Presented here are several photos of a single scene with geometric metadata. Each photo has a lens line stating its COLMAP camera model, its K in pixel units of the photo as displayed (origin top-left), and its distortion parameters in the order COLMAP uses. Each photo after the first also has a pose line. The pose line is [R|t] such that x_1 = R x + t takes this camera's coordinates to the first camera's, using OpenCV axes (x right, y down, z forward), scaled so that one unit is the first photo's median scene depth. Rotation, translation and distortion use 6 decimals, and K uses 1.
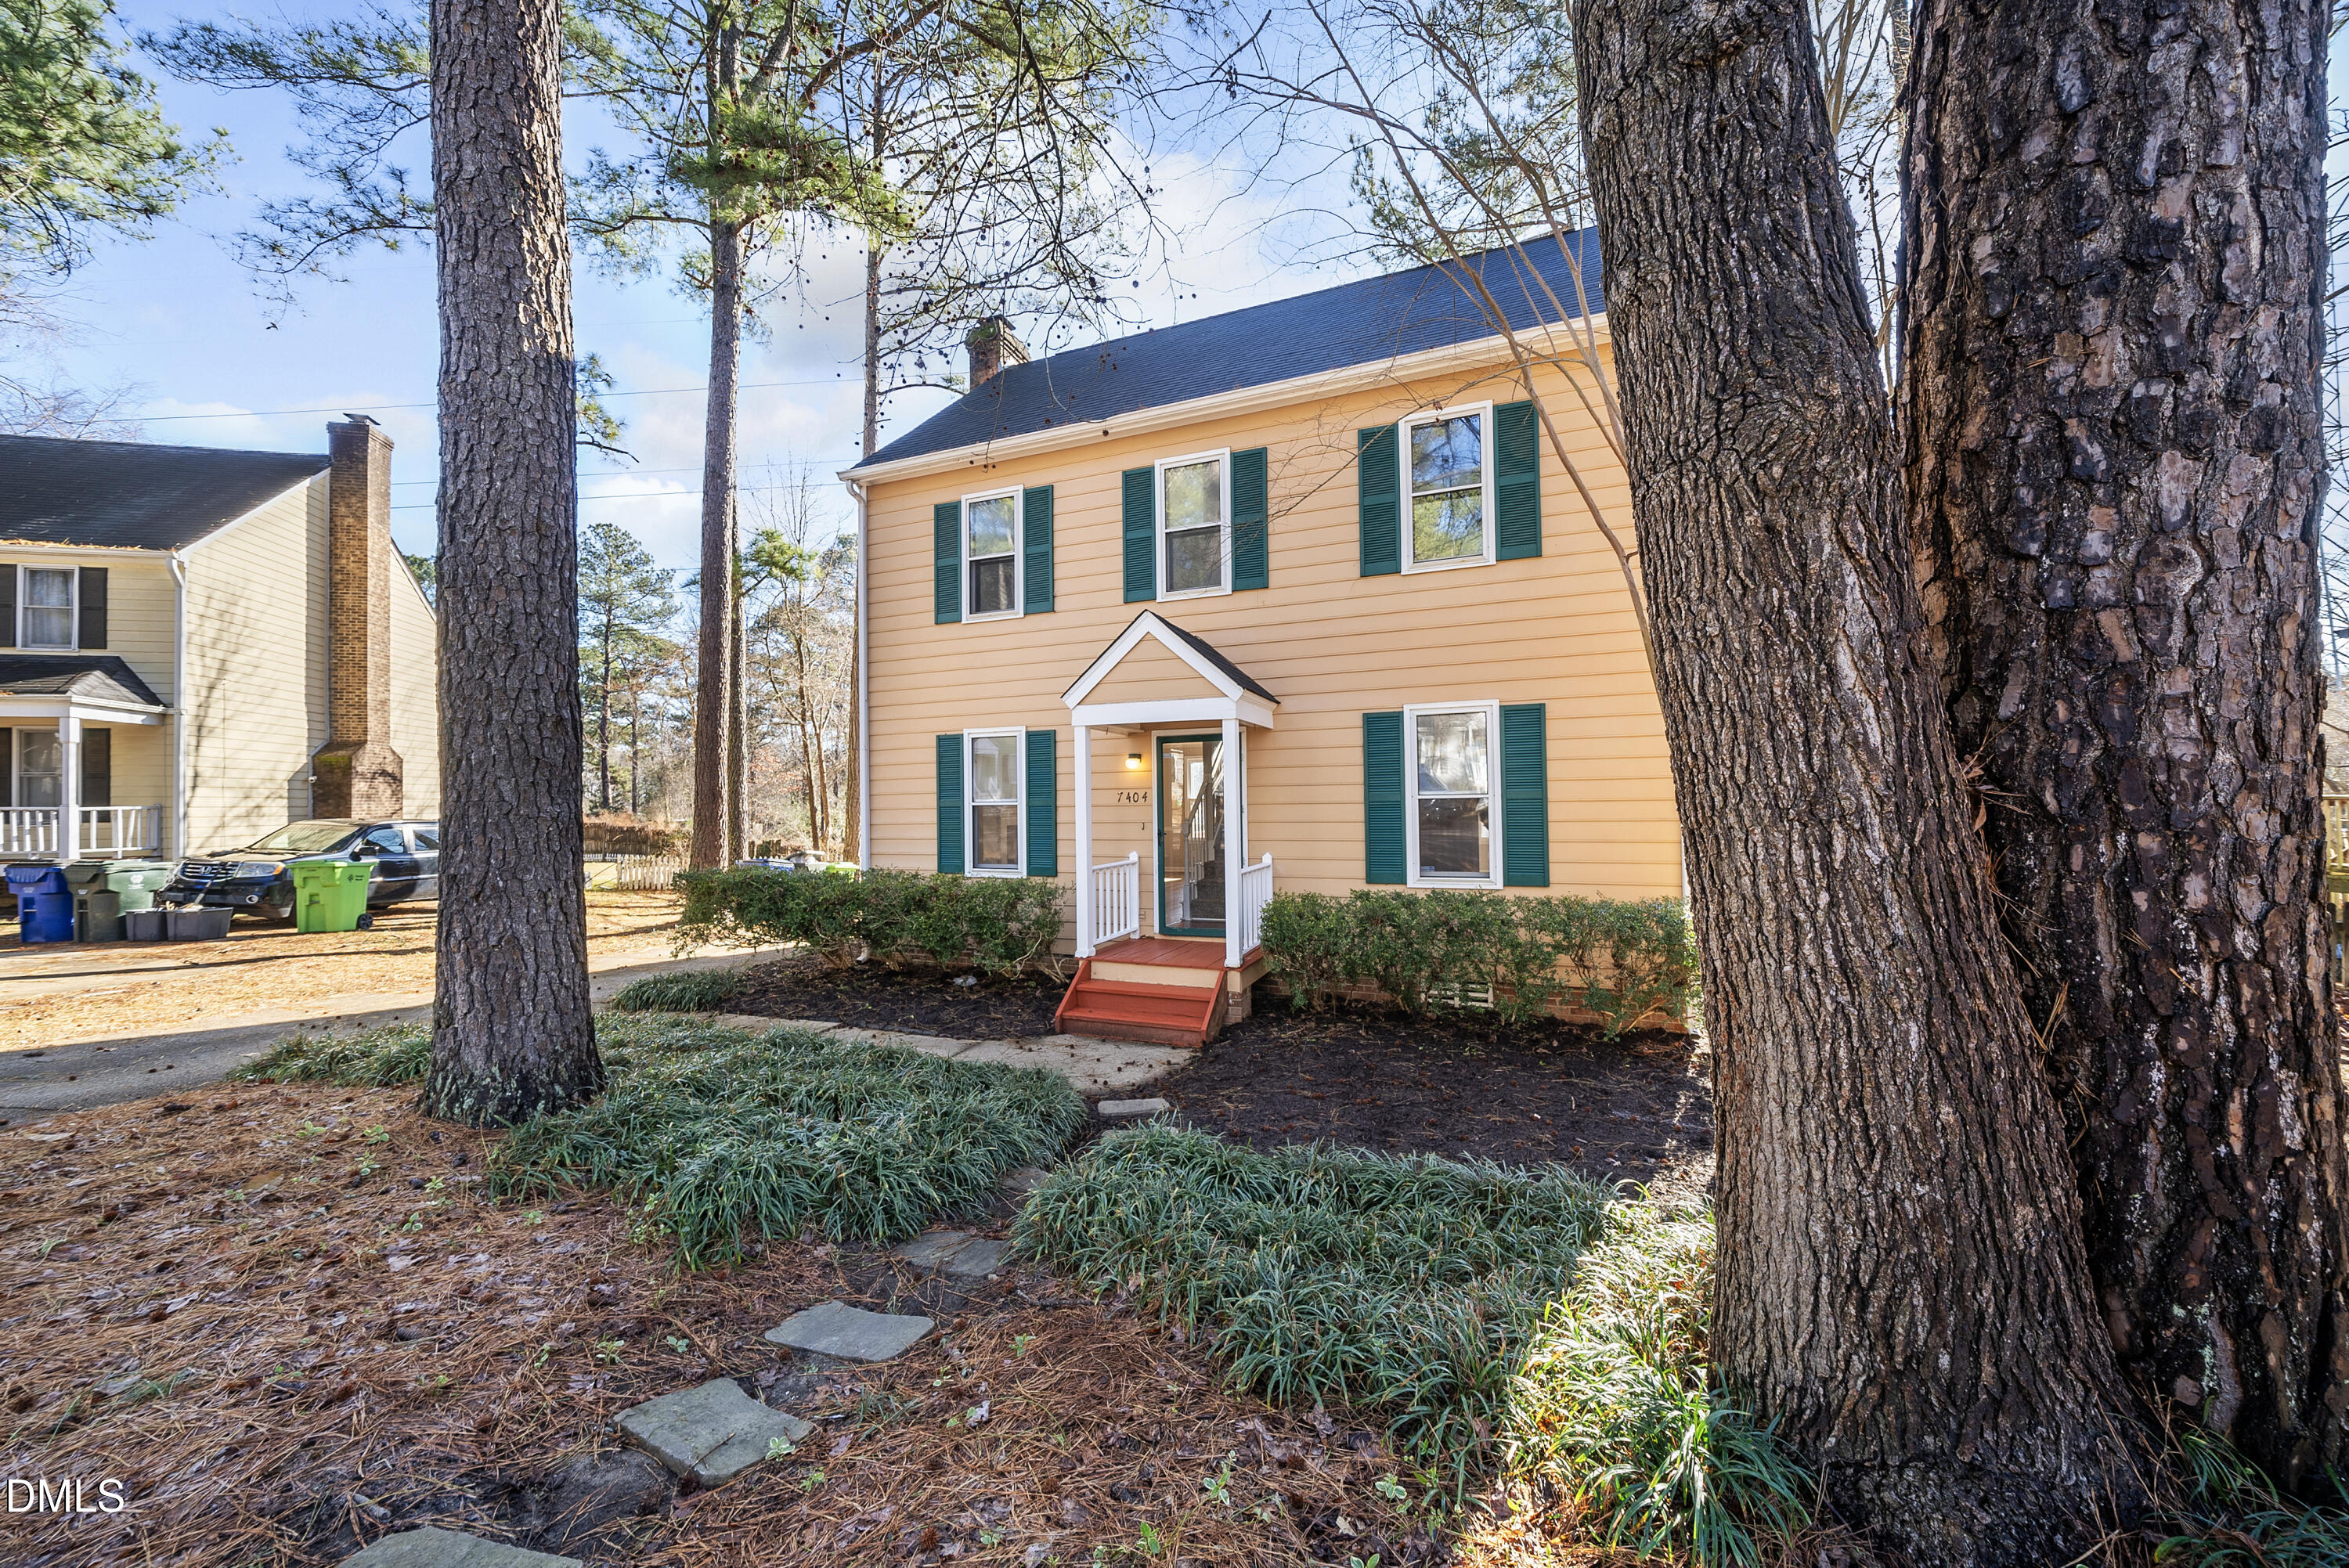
lens RADIAL K [[829.7, 0, 1174.5], [0, 829.7, 784.0], [0, 0, 1]] dist [-0.008388, 0.000068]
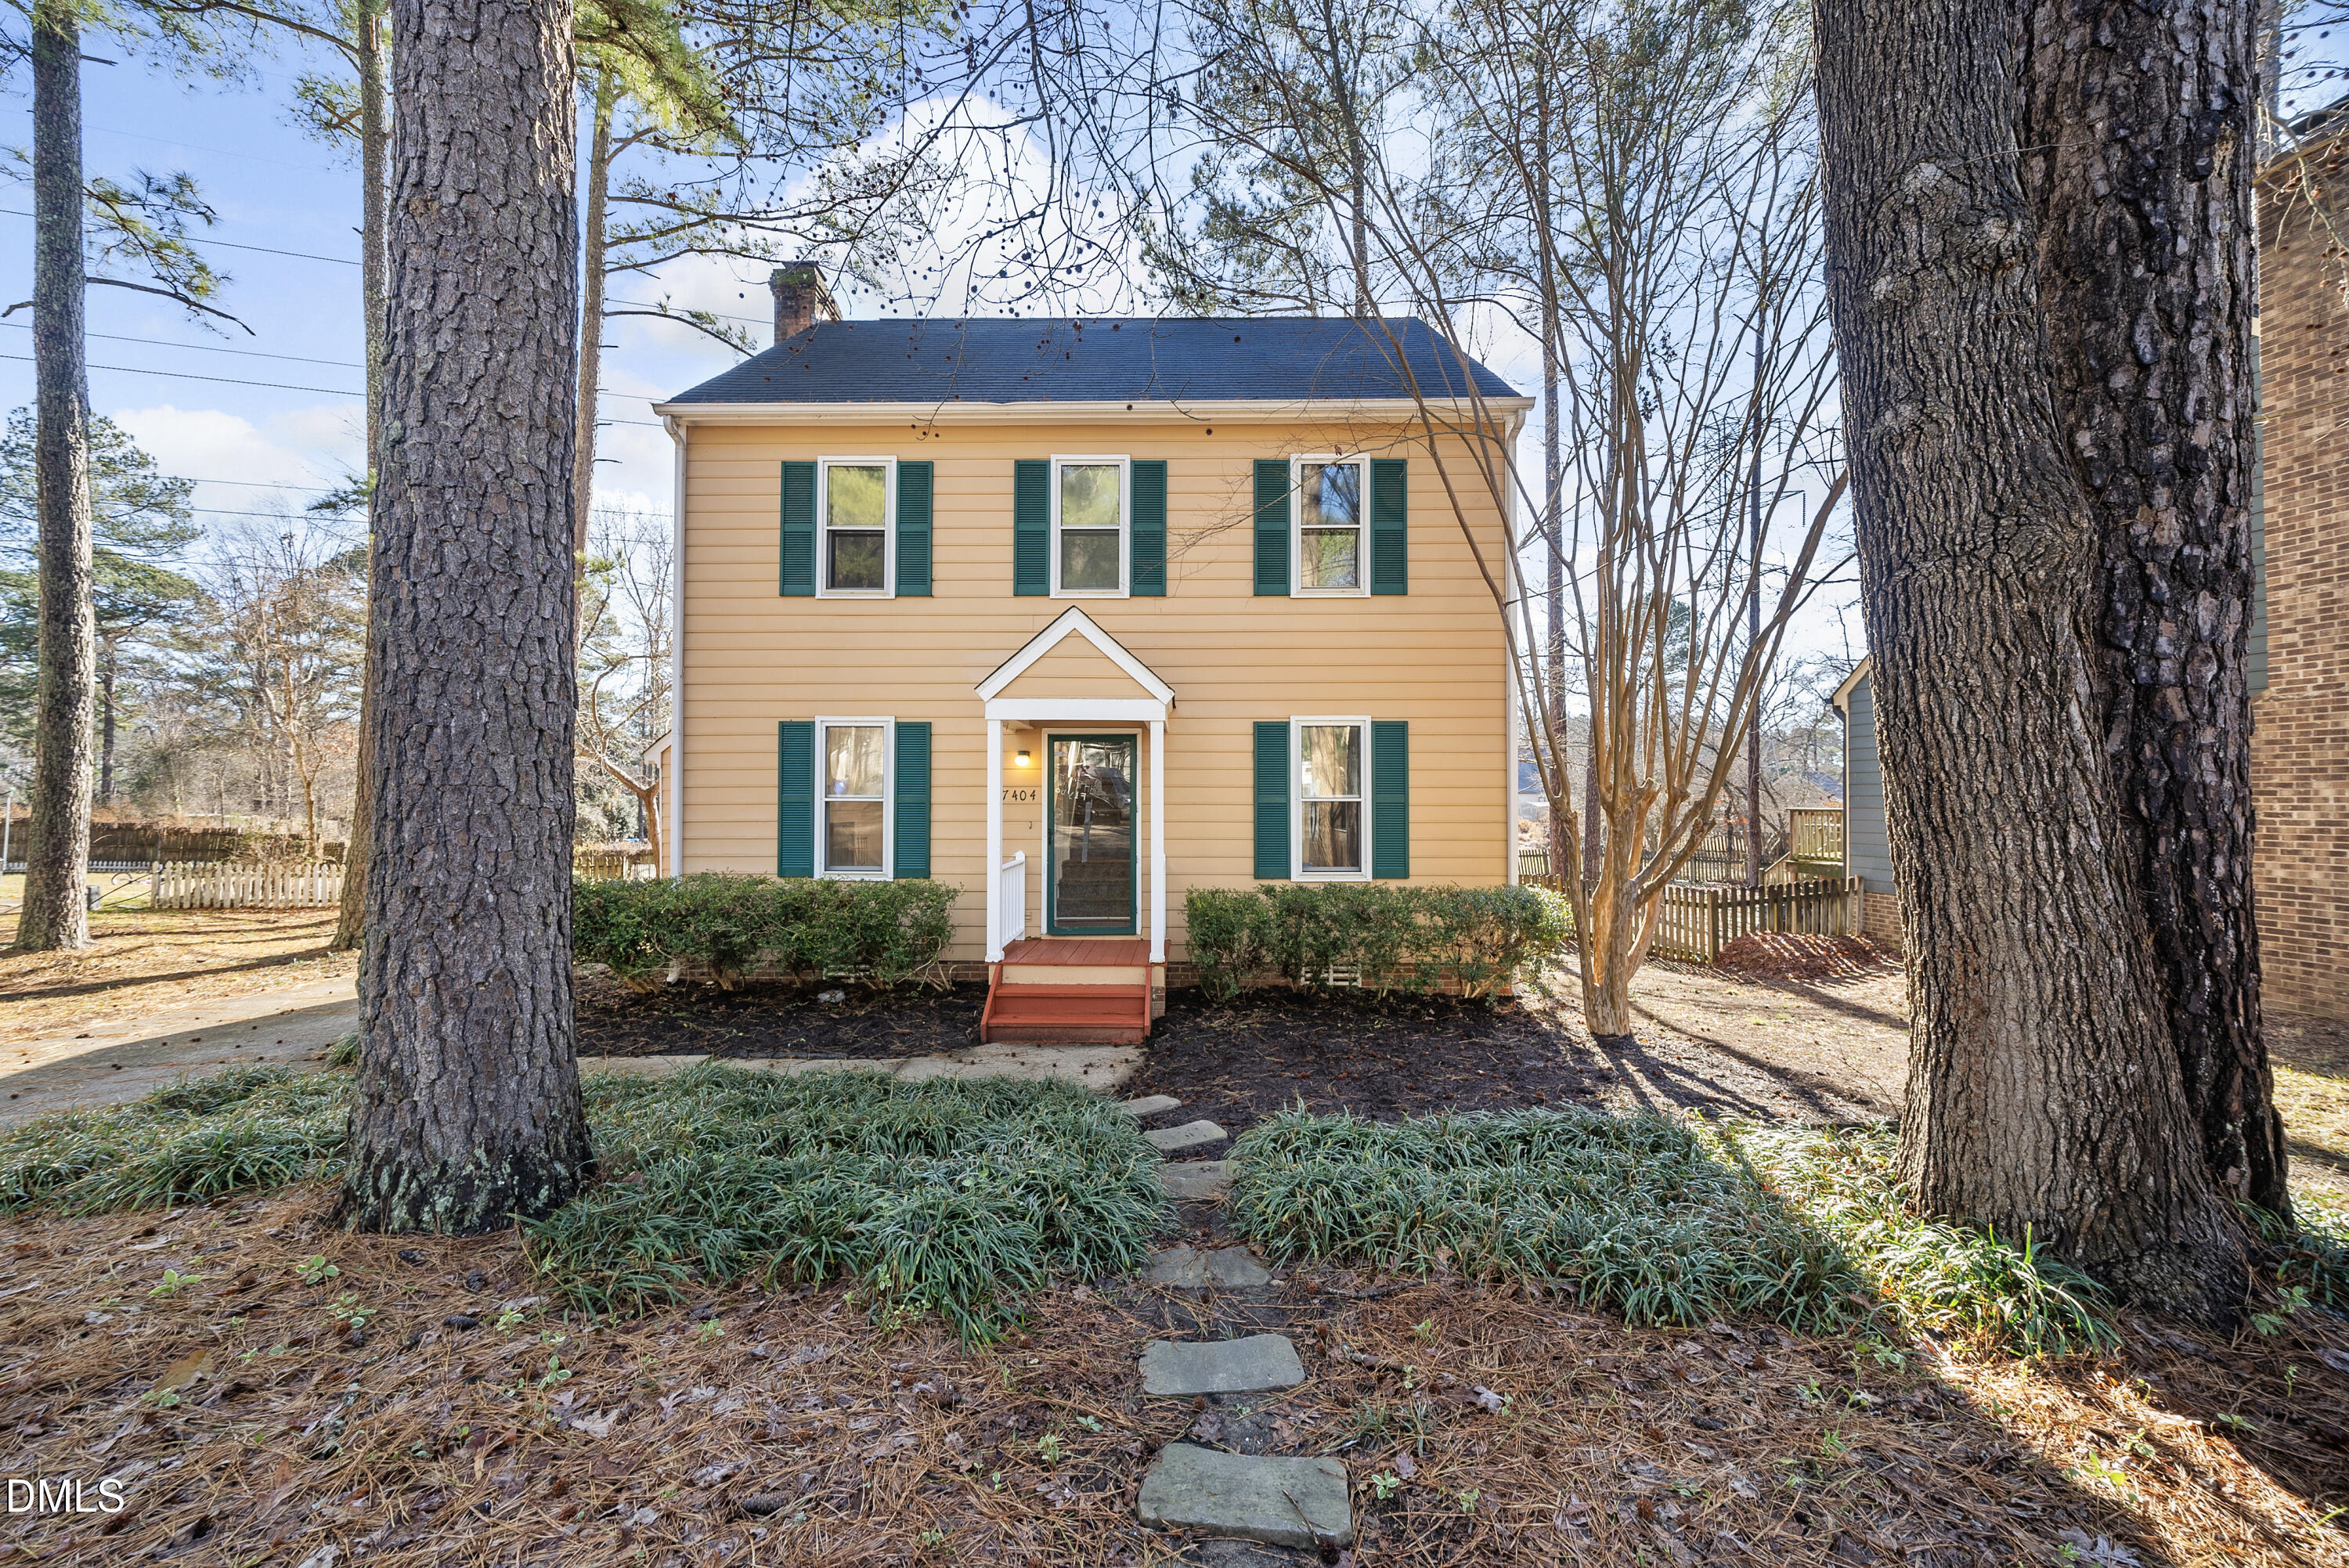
lens RADIAL K [[806.7, 0, 1174.5], [0, 806.7, 784.0], [0, 0, 1]] dist [-0.008715, 0.000474]
pose [[0.932354, 0.023010, 0.360814, -0.494533], [-0.022287, 0.999733, -0.006166, 0.009898], [-0.360860, -0.002293, 0.932617, 0.111745]]
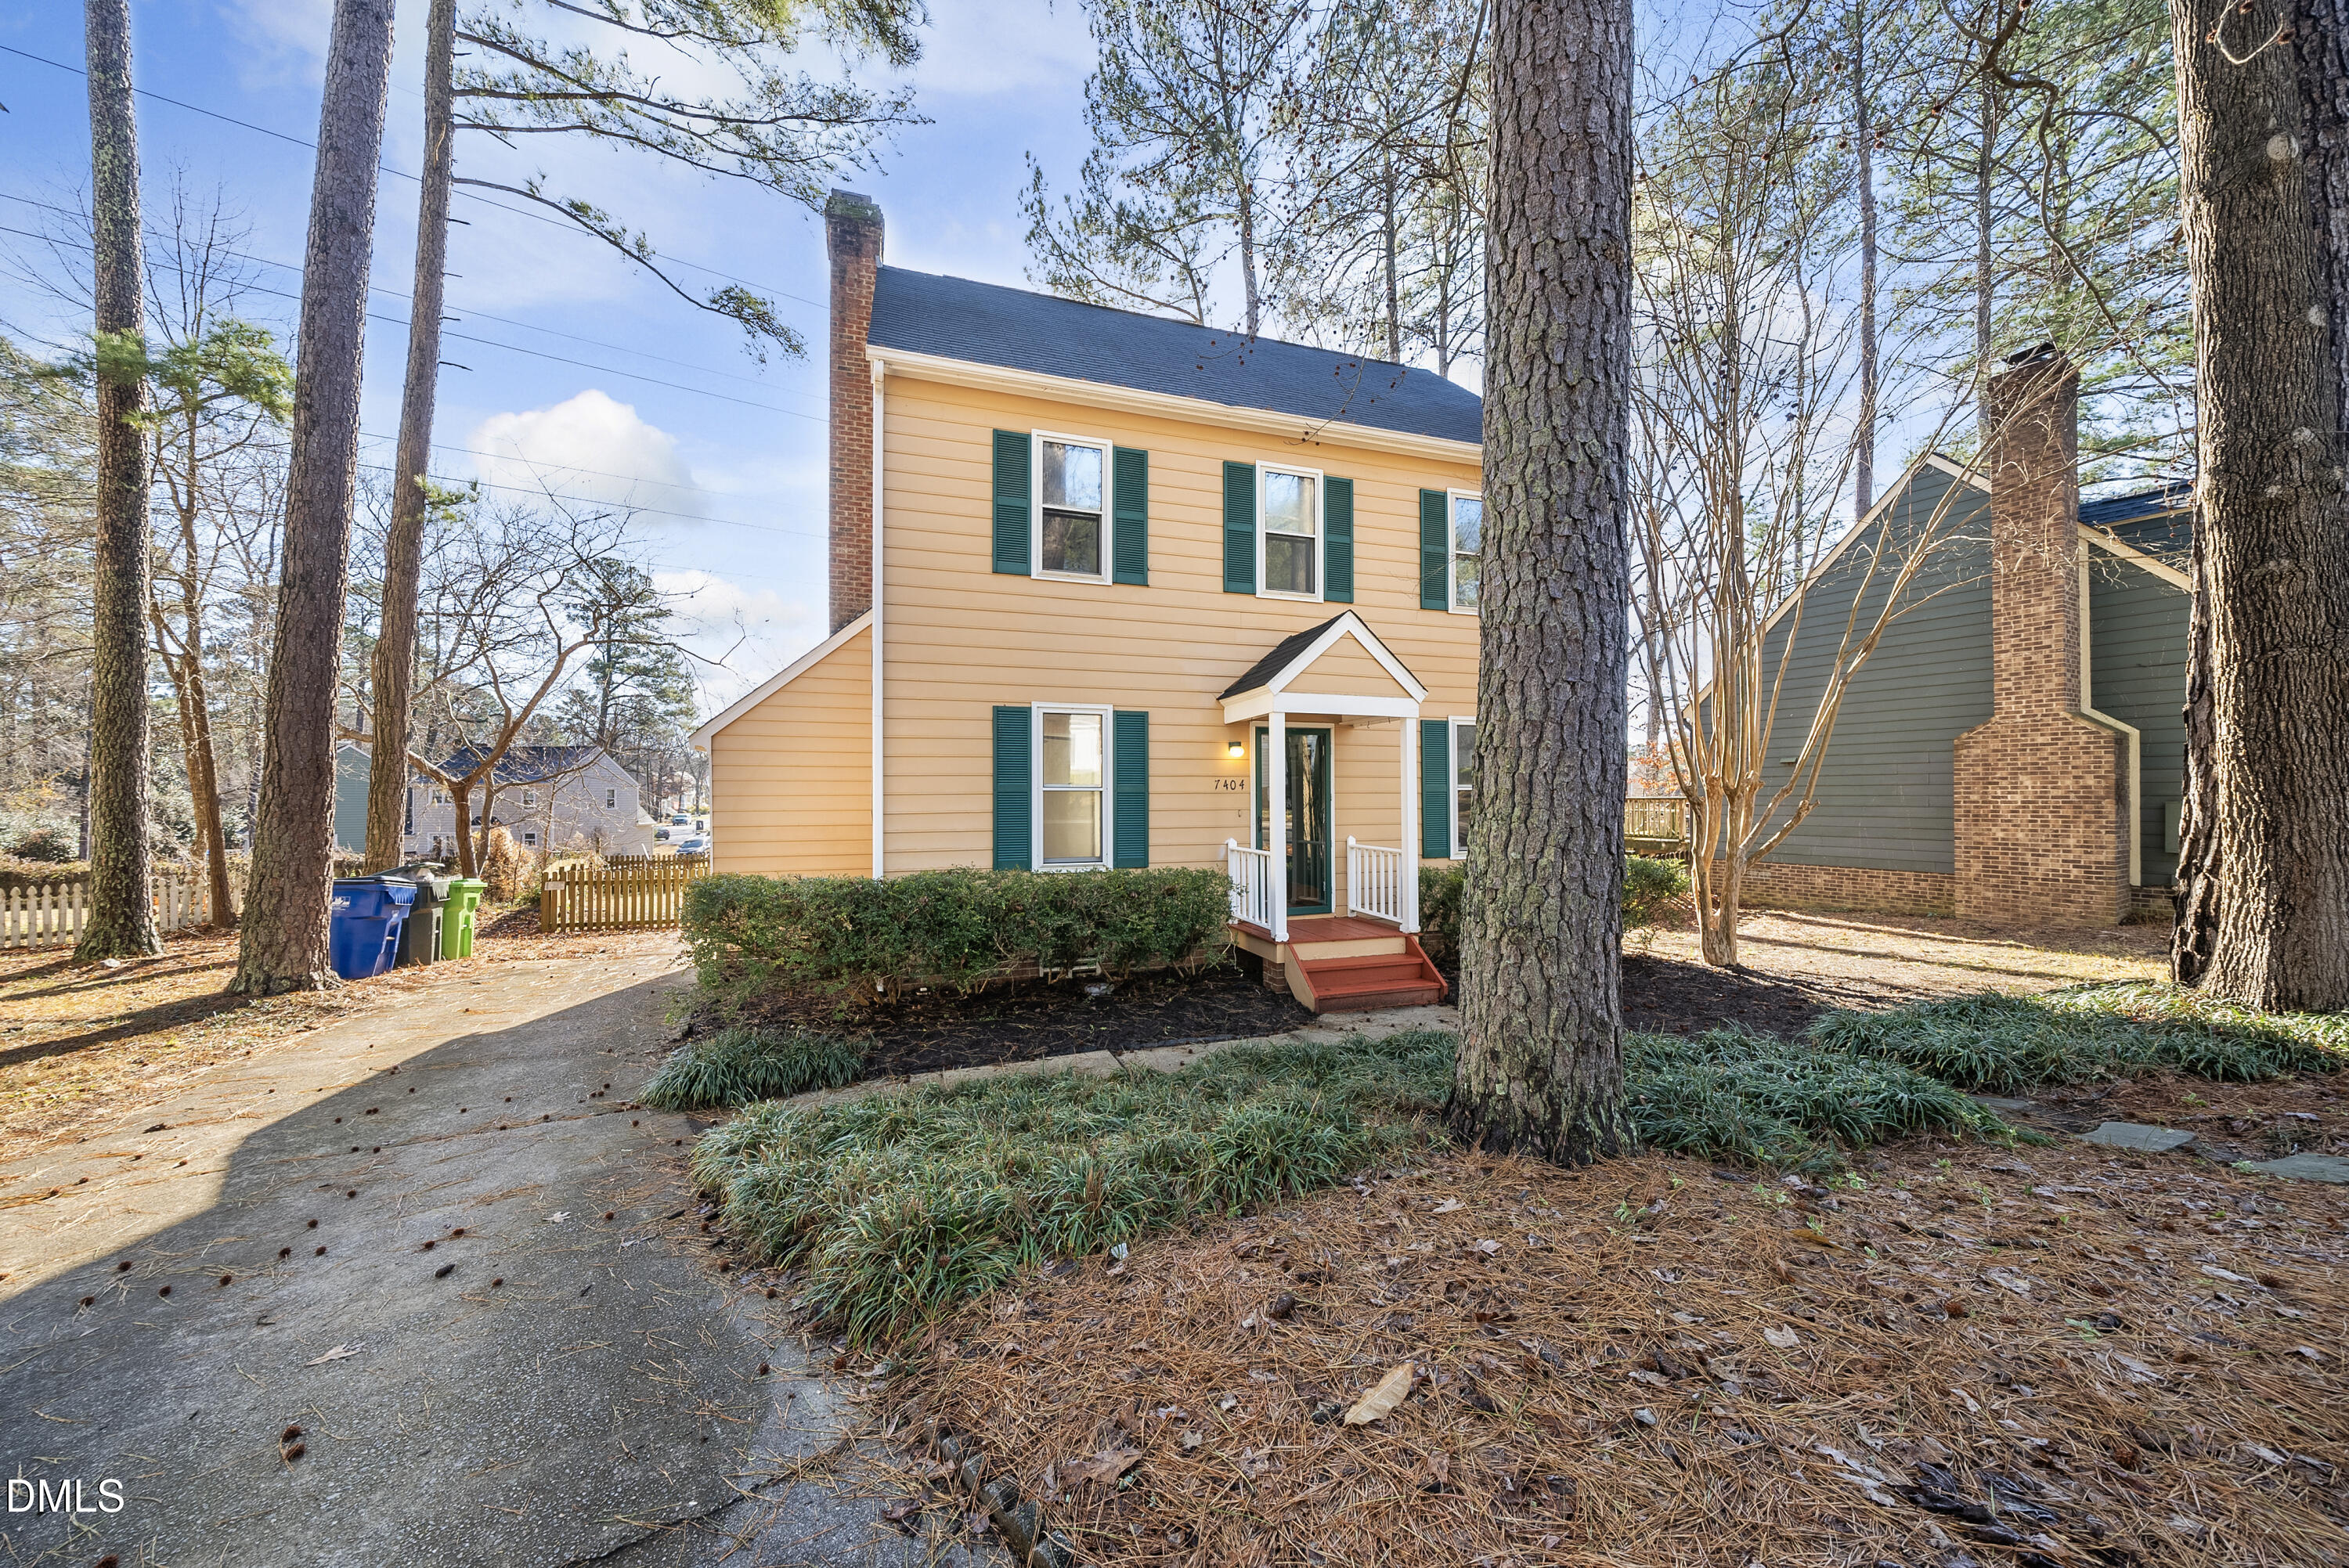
lens RADIAL K [[812.3, 0, 1158.2], [0, 812.3, 784.3], [0, 0, 1]] dist [-0.008787, 0.000055]
pose [[0.763869, 0.021046, 0.645028, -1.678483], [-0.021764, 0.999740, -0.006846, 0.053673], [-0.645004, -0.008808, 0.764128, 0.659954]]
